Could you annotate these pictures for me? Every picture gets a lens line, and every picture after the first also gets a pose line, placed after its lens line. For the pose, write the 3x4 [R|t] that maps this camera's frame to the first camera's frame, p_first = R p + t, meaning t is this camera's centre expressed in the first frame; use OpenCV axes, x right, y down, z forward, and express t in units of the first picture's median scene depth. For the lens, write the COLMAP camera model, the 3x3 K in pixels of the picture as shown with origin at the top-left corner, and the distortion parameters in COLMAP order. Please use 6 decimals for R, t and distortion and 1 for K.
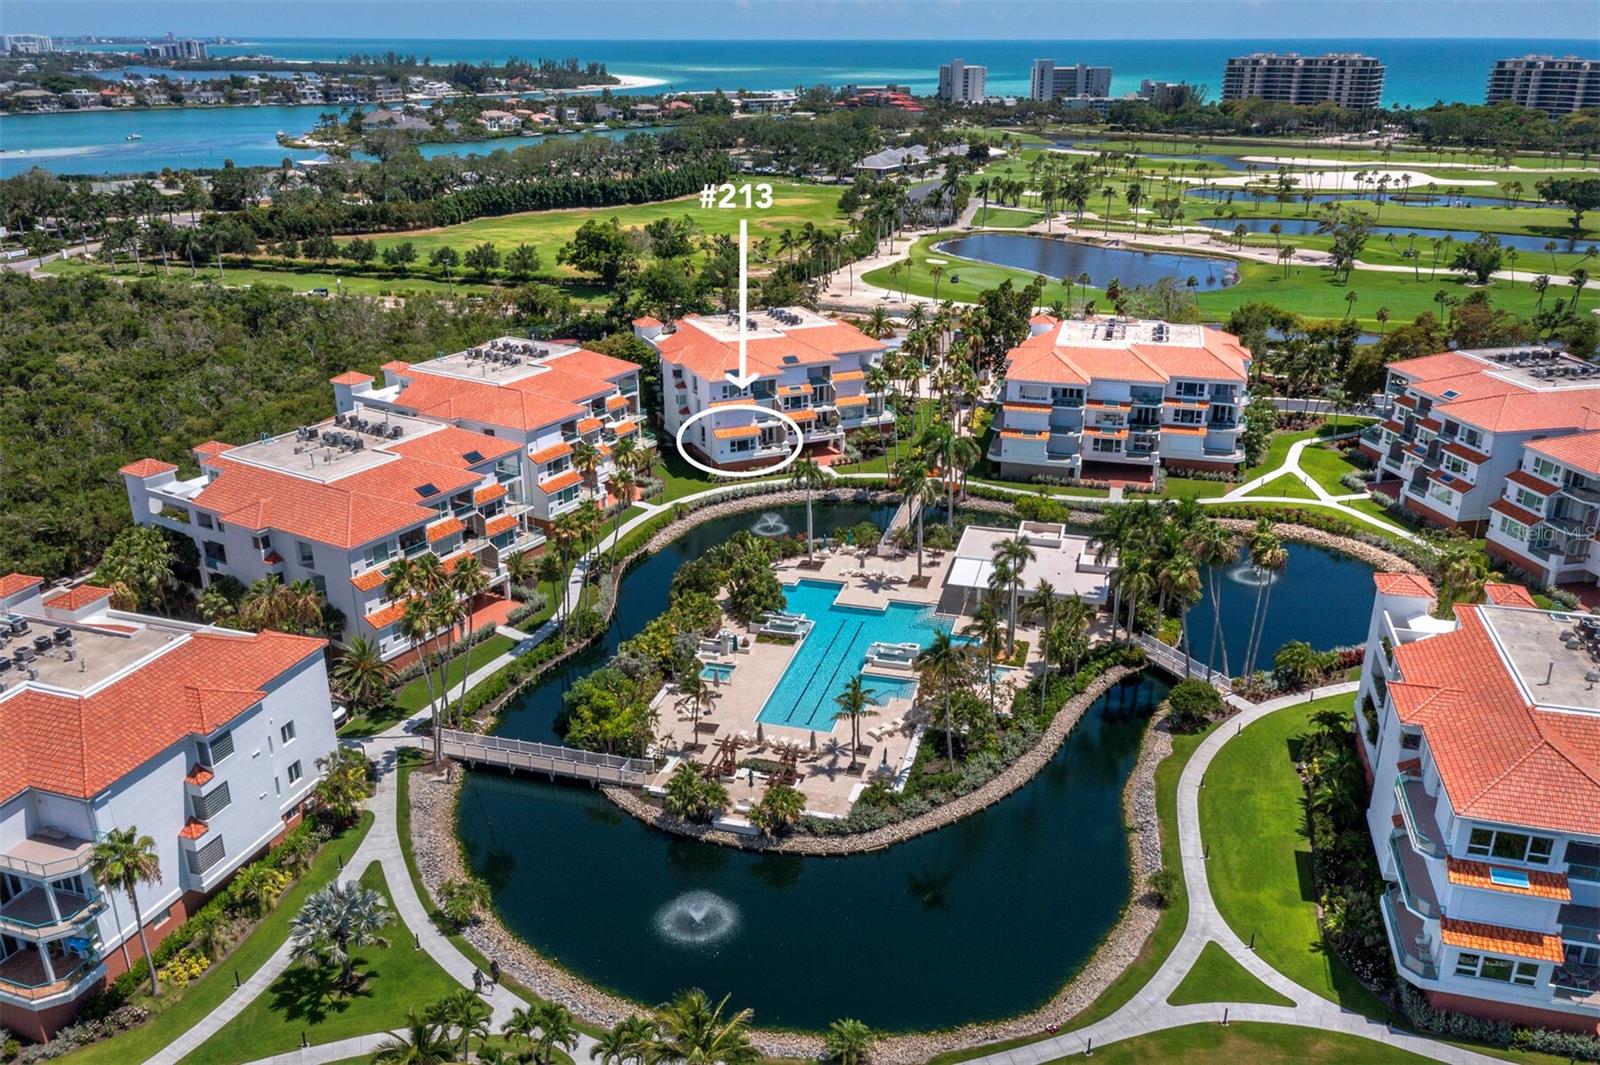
lens RADIAL K [[1273.6, 0, 809.7], [0, 1273.6, 540.6], [0, 0, 1]] dist [-0.002519, 0.038009]
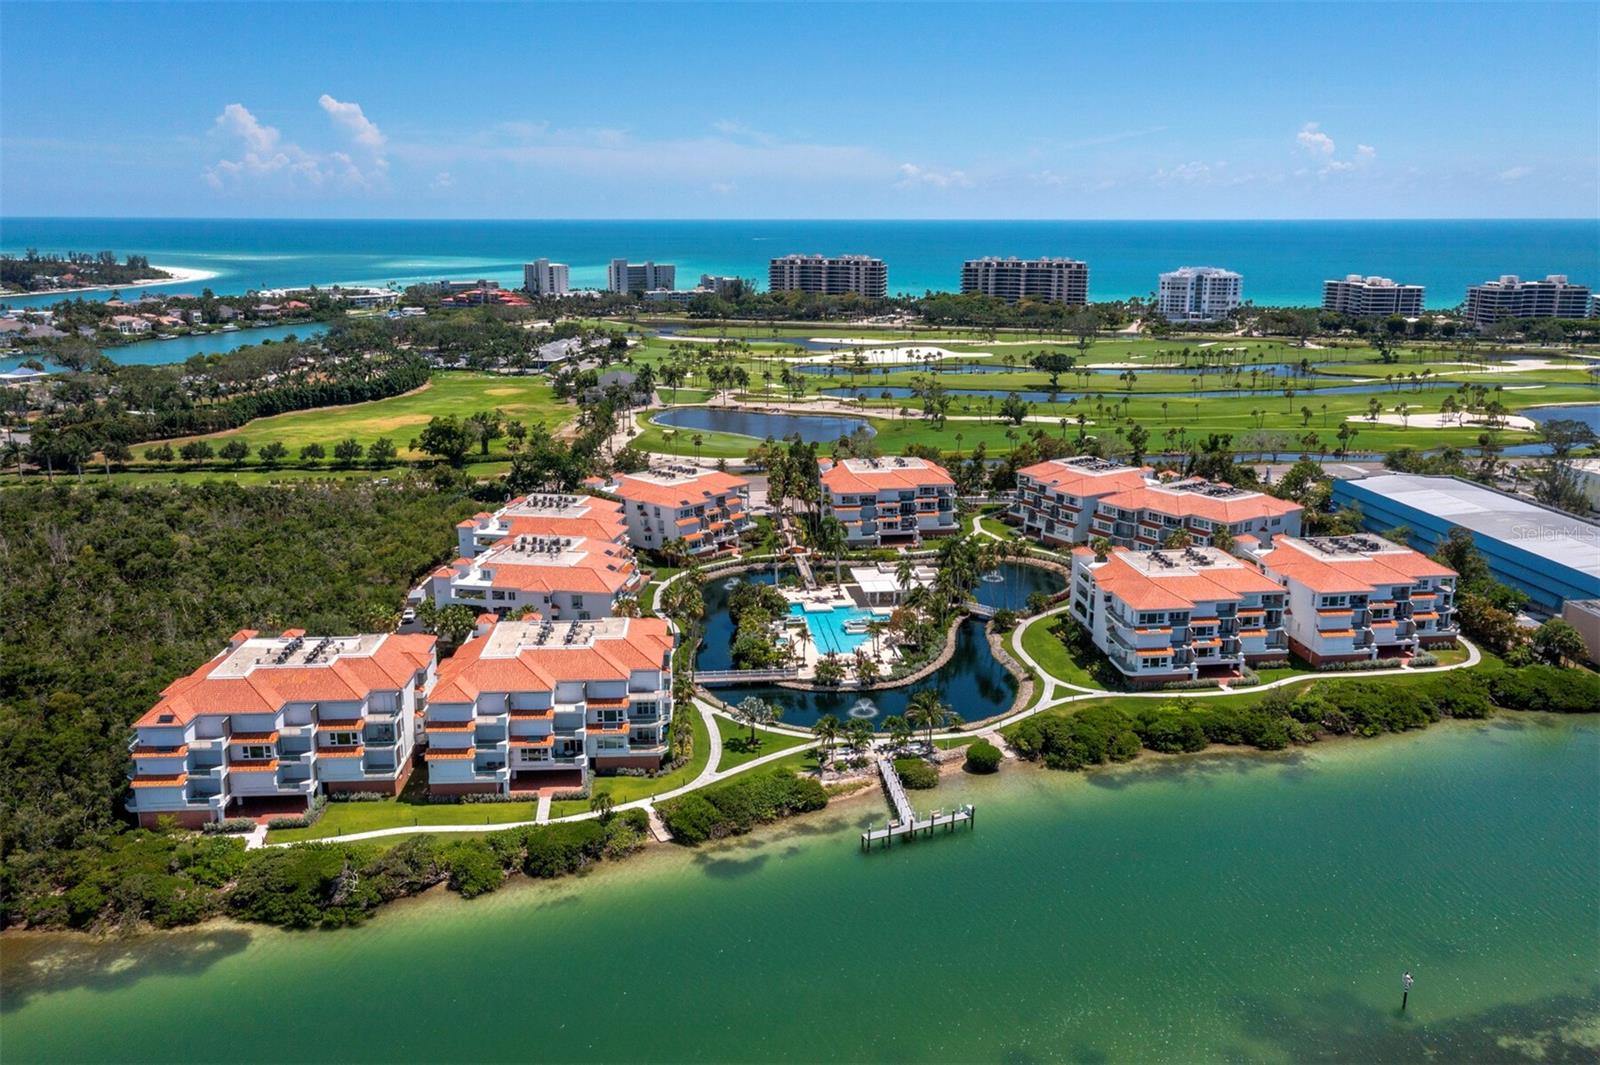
lens RADIAL K [[1285.4, 0, 816.9], [0, 1285.4, 534.0], [0, 0, 1]] dist [0.001304, 0.011664]
pose [[0.925891, -0.089972, 0.366920, -0.543089], [0.136967, 0.985093, -0.104071, 0.114273], [-0.352087, 0.146615, 0.924413, -0.652332]]
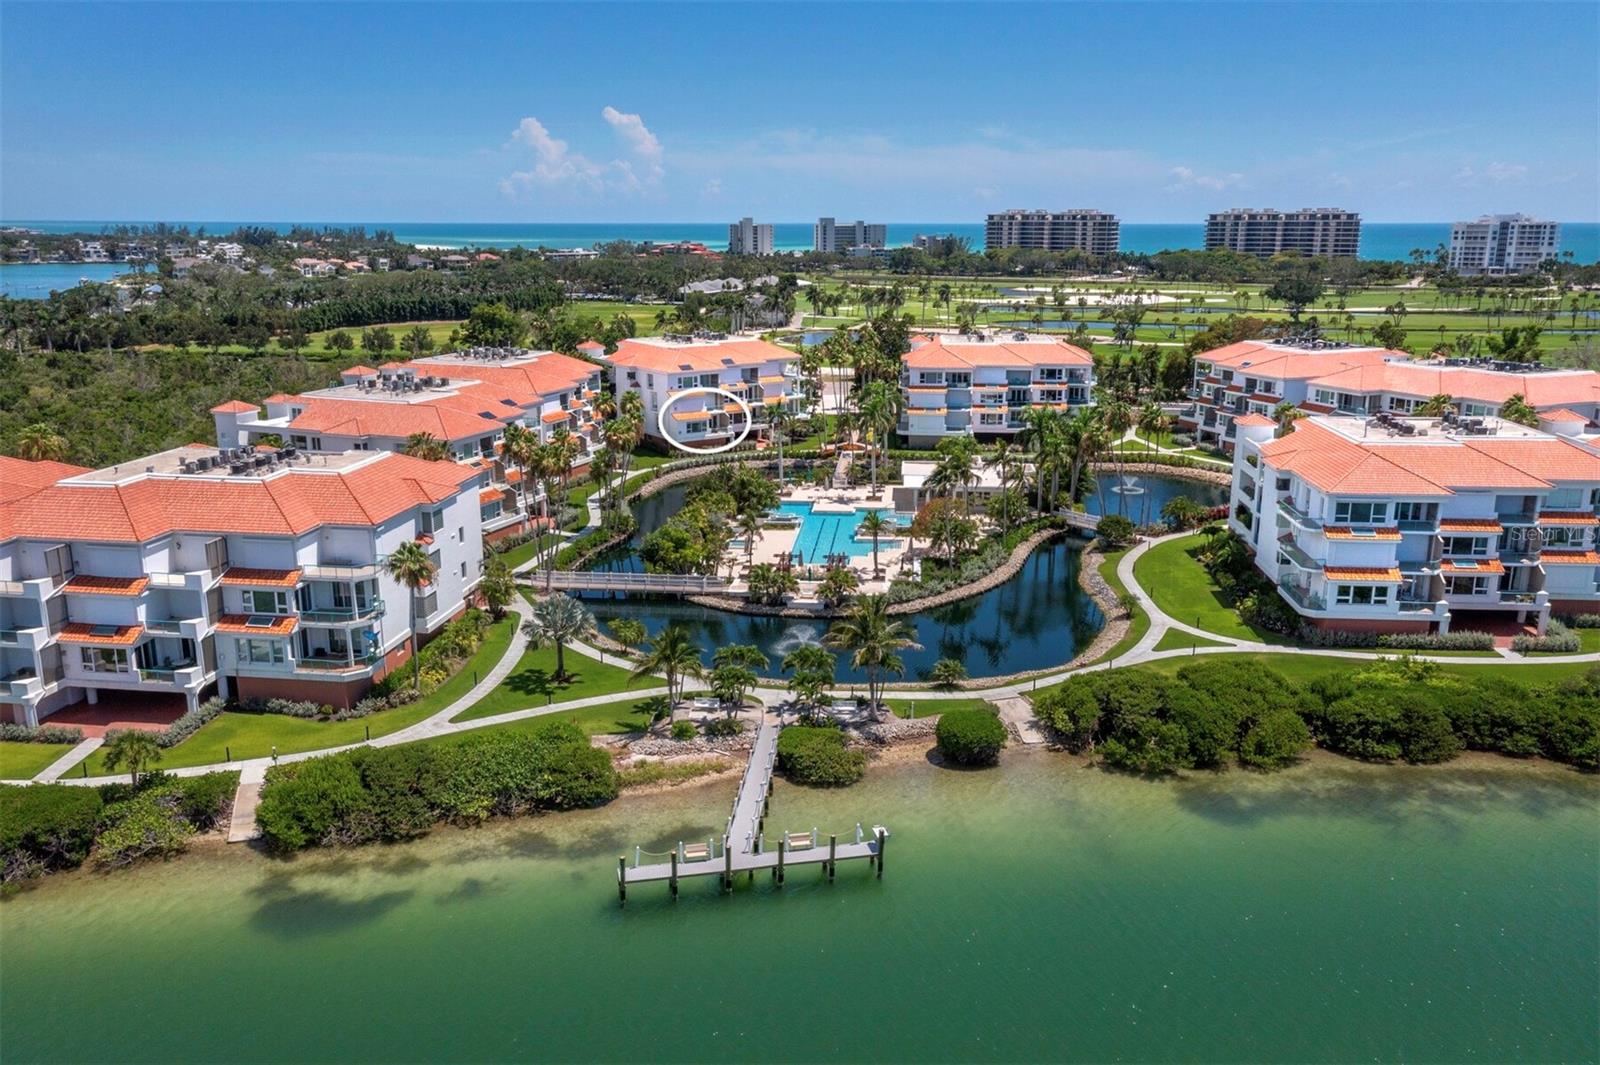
lens RADIAL K [[1273.6, 0, 809.7], [0, 1273.6, 540.6], [0, 0, 1]] dist [-0.002519, 0.038009]
pose [[0.983928, -0.042171, 0.173517, -0.164323], [0.064885, 0.989728, -0.127390, 0.193400], [-0.166362, 0.136601, 0.976557, -0.165950]]
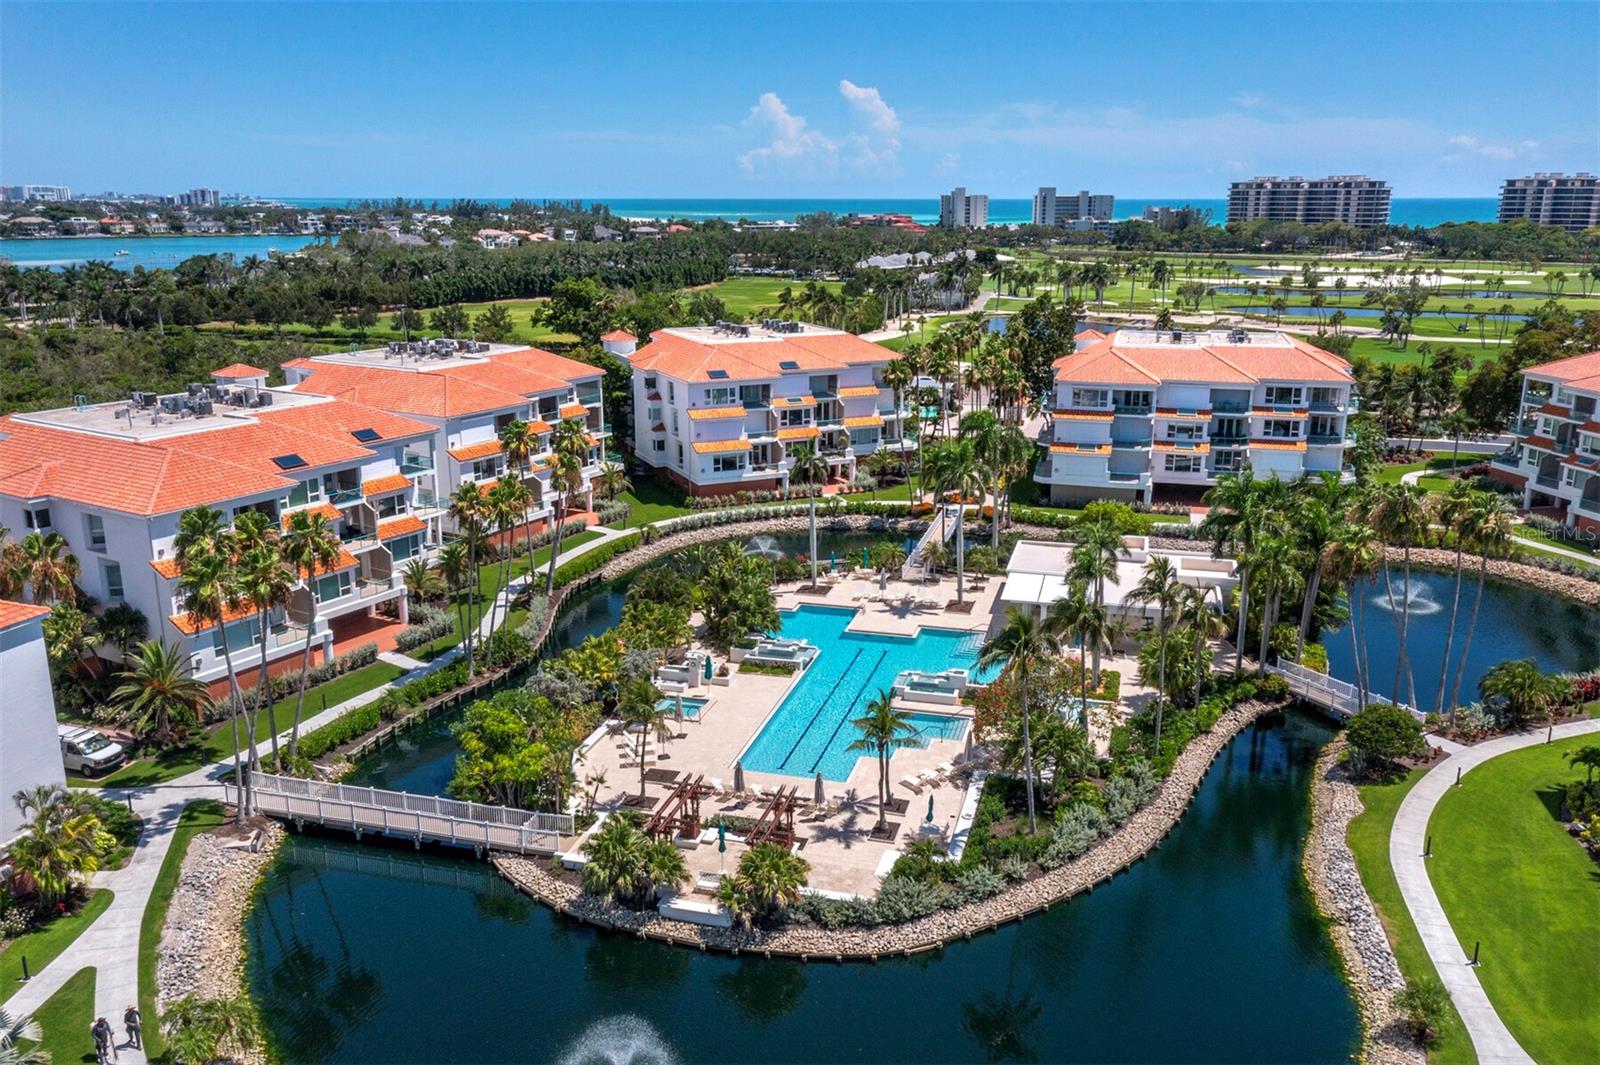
lens RADIAL K [[1273.6, 0, 809.7], [0, 1273.6, 540.6], [0, 0, 1]] dist [-0.002519, 0.038009]
pose [[1.000000, 0.000721, -0.000466, -0.001422], [-0.000770, 0.993258, -0.115924, 0.068787], [0.000379, 0.115925, 0.993258, 0.214887]]
